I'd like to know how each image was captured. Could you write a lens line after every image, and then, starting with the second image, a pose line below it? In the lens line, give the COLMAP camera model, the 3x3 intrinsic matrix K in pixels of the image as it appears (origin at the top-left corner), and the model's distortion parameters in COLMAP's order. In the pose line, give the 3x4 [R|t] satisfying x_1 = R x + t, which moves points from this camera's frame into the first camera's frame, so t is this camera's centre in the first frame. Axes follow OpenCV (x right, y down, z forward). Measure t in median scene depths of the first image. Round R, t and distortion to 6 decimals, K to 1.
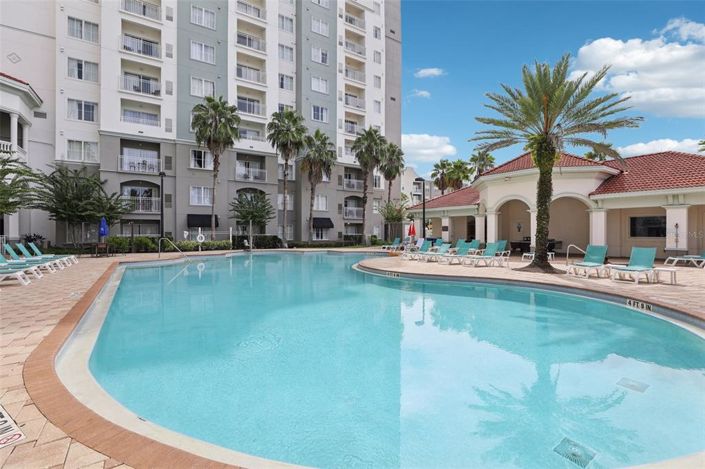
lens RADIAL K [[329.4, 0, 356.9], [0, 329.4, 233.8], [0, 0, 1]] dist [-0.003177, -0.000501]
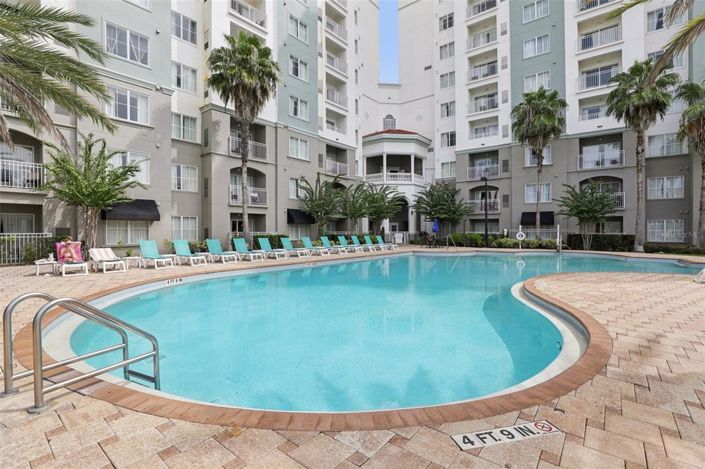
lens RADIAL K [[329.4, 0, 357.0], [0, 329.4, 230.6], [0, 0, 1]] dist [-0.003177, -0.000501]
pose [[0.327393, 0.003551, -0.944881, 0.298261], [-0.007728, 0.999970, 0.001080, -0.000210], [0.944857, 0.006949, 0.327411, 0.189613]]
